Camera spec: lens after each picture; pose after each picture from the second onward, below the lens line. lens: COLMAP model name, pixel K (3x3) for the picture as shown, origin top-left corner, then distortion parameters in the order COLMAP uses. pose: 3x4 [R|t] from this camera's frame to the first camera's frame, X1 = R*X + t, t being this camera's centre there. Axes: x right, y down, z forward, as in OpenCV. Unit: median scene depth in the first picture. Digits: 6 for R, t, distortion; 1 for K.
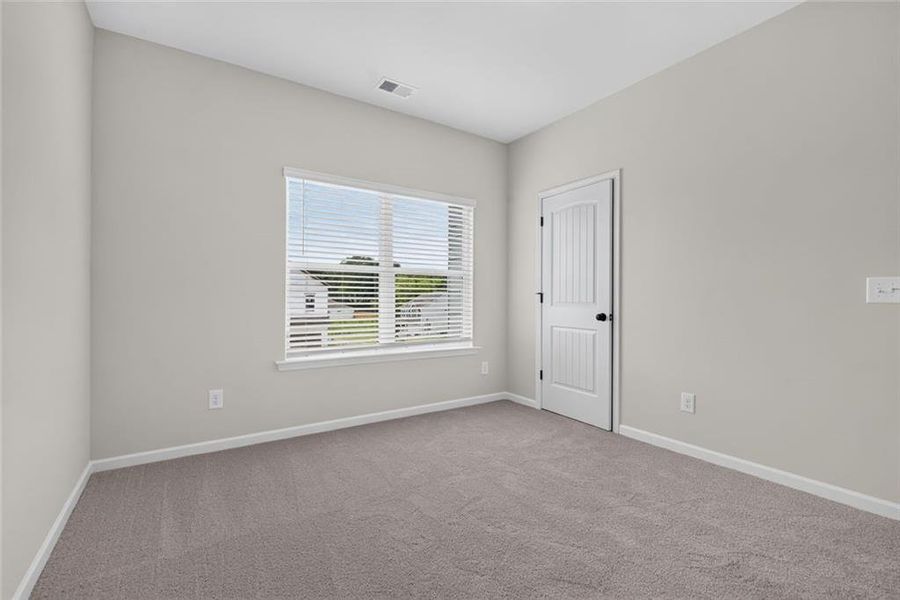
lens RADIAL K [[405.3, 0, 446.5], [0, 405.3, 297.8], [0, 0, 1]] dist [0.001013, 0.000769]
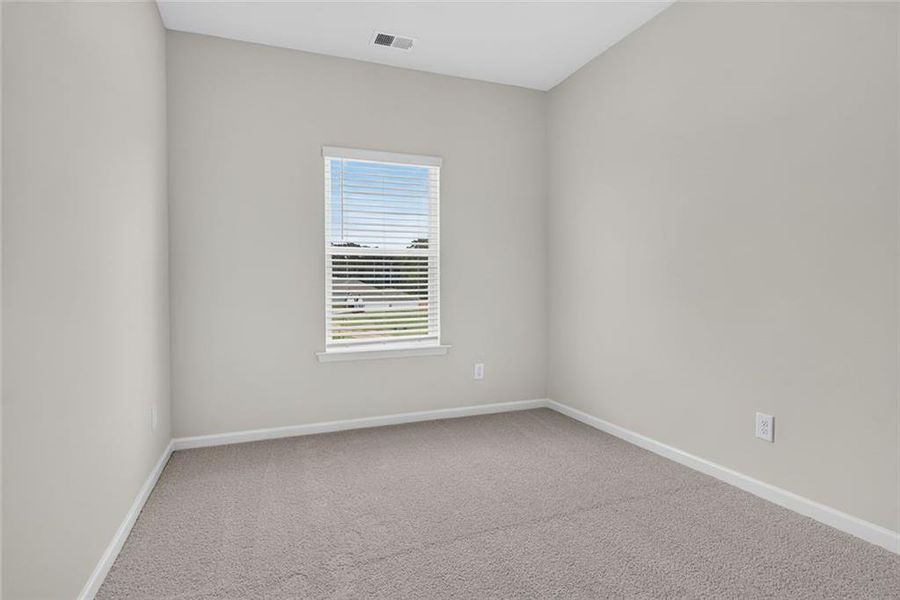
lens RADIAL K [[440.0, 0, 449.4], [0, 440.0, 294.5], [0, 0, 1]] dist [-0.040613, 0.024303]
pose [[0.975055, -0.005586, -0.221892, 0.153796], [0.011455, 0.999618, 0.025170, -0.001592], [0.221667, -0.027084, 0.974746, 0.092068]]
